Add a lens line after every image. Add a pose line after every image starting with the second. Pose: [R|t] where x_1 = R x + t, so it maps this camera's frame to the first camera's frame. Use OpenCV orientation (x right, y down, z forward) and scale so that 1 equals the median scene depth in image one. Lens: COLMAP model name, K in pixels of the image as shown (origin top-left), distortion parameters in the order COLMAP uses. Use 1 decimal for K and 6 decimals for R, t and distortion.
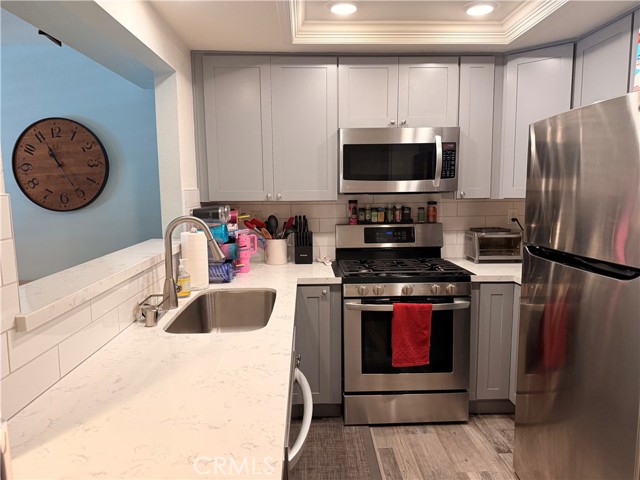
lens RADIAL K [[440.1, 0, 318.3], [0, 440.1, 240.5], [0, 0, 1]] dist [-0.036123, -0.010745]
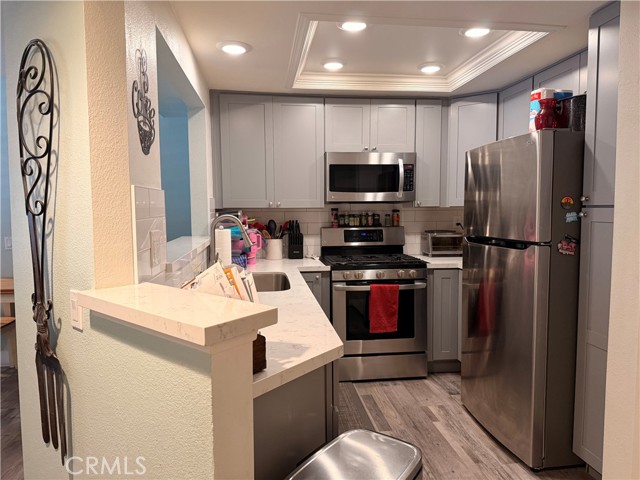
lens RADIAL K [[440.1, 0, 320.7], [0, 440.1, 239.9], [0, 0, 1]] dist [-0.036123, -0.010745]
pose [[0.994267, -0.003677, 0.106863, -0.112028], [0.008780, 0.998841, -0.047315, 0.067654], [-0.106566, 0.047982, 0.993147, -0.289200]]
